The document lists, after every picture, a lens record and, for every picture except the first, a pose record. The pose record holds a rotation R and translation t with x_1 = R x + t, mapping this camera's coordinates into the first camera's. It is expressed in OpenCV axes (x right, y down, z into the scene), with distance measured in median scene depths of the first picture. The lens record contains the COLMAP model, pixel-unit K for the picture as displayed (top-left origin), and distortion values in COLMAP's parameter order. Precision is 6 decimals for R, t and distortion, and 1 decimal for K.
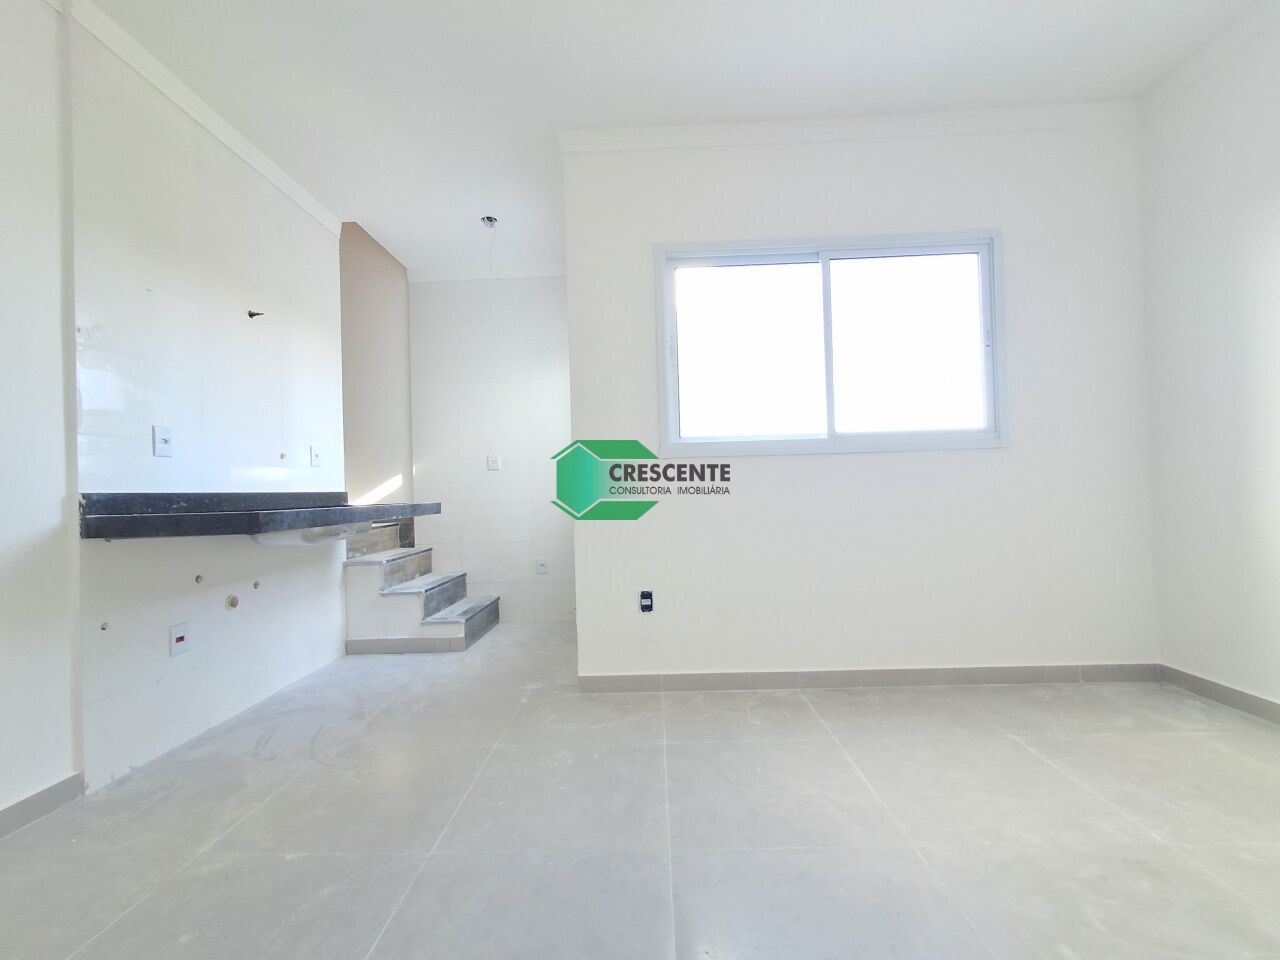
lens RADIAL K [[588.0, 0, 640.0], [0, 588.0, 480.0], [0, 0, 1]] dist [0.003359, 0.000331]
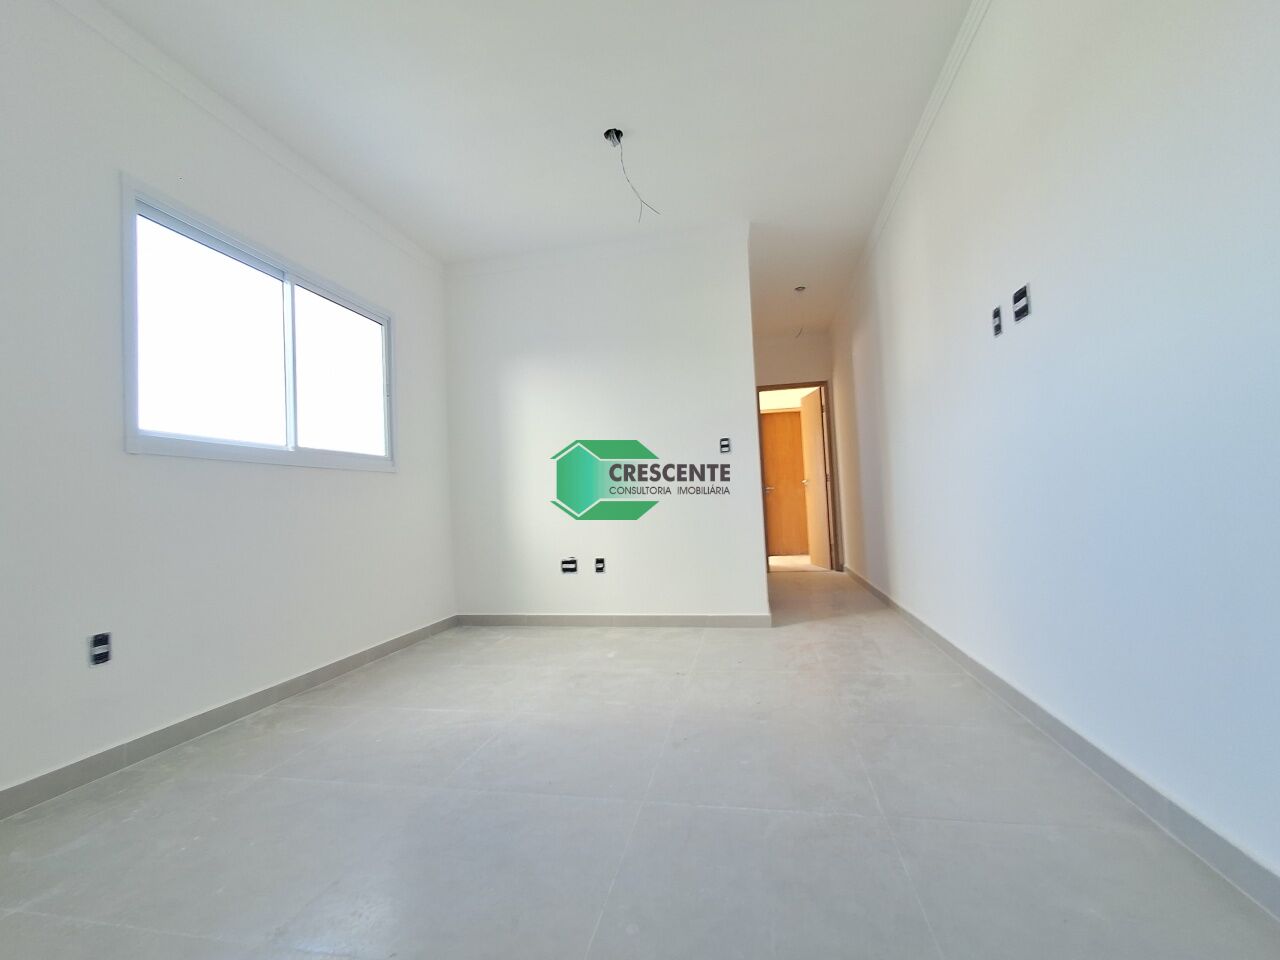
lens RADIAL K [[588.4, 0, 643.5], [0, 588.4, 485.9], [0, 0, 1]] dist [0.014474, 0.000471]
pose [[0.138586, 0.060805, 0.988482, -0.635019], [0.028849, 0.997442, -0.065401, 0.078825], [-0.989930, 0.037581, 0.136478, 0.253748]]
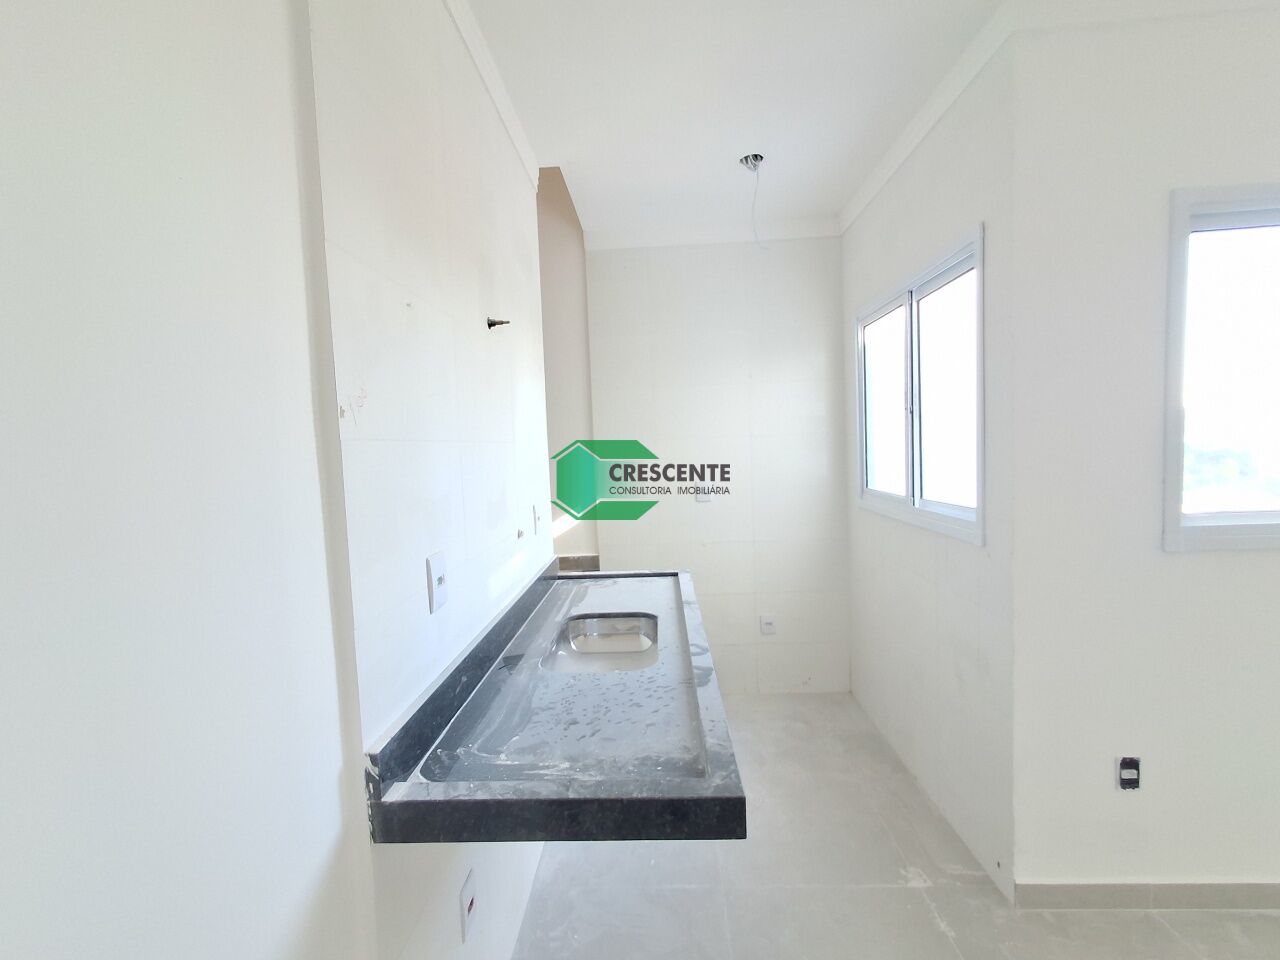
lens RADIAL K [[581.0, 0, 636.9], [0, 581.0, 482.8], [0, 0, 1]] dist [0.003739, -0.000207]
pose [[0.999789, -0.011208, -0.017204, -0.520092], [0.012596, 0.996488, 0.082784, -0.169927], [0.016215, -0.082983, 0.996419, 0.397793]]
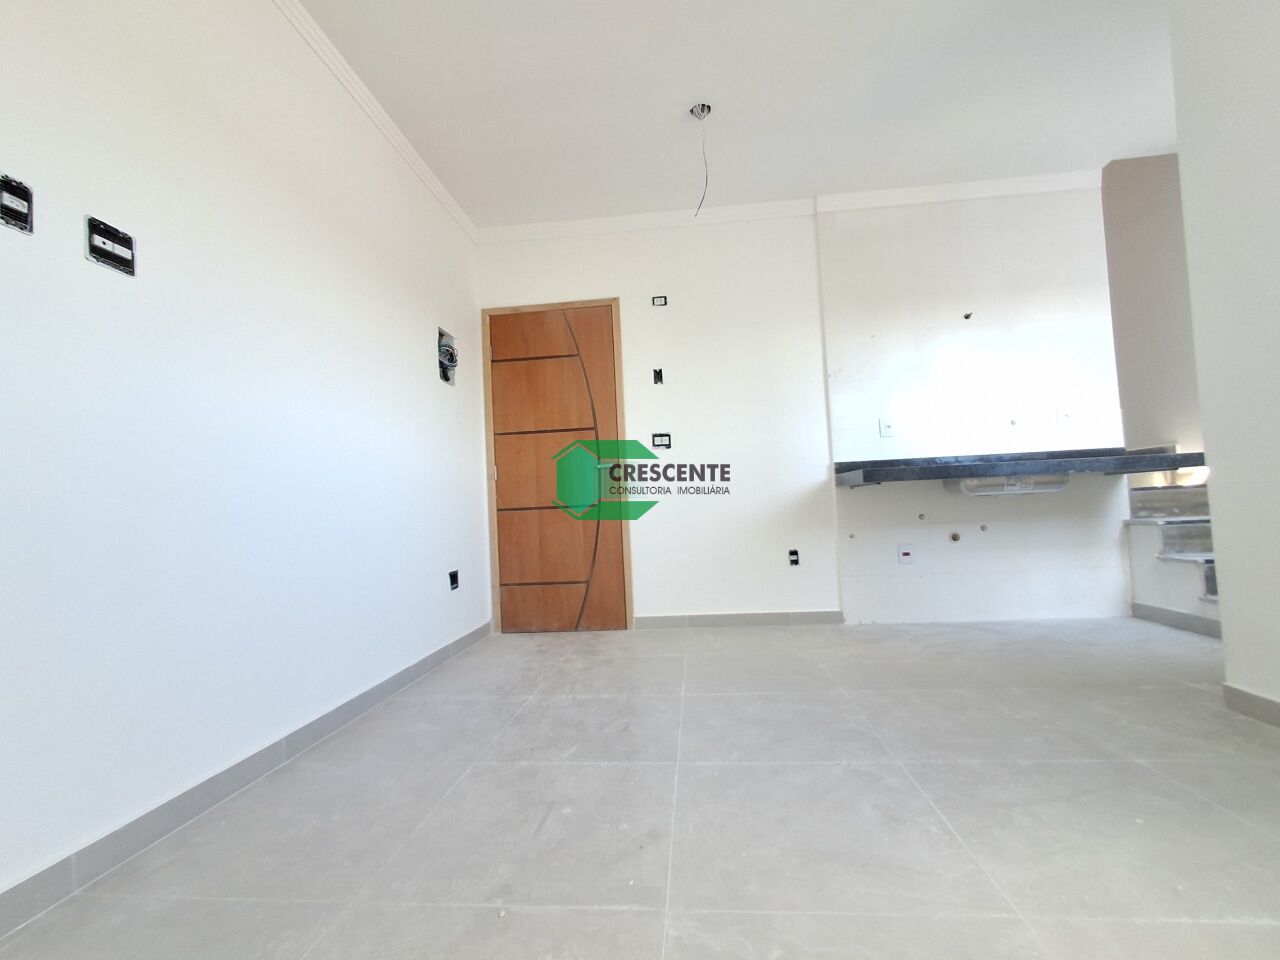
lens RADIAL K [[588.0, 0, 640.0], [0, 588.0, 480.0], [0, 0, 1]] dist [0.003359, 0.000331]
pose [[-0.079853, -0.021489, -0.996575, 0.695734], [0.063585, 0.997622, -0.026607, 0.064572], [0.994777, -0.065492, -0.078296, 0.385062]]
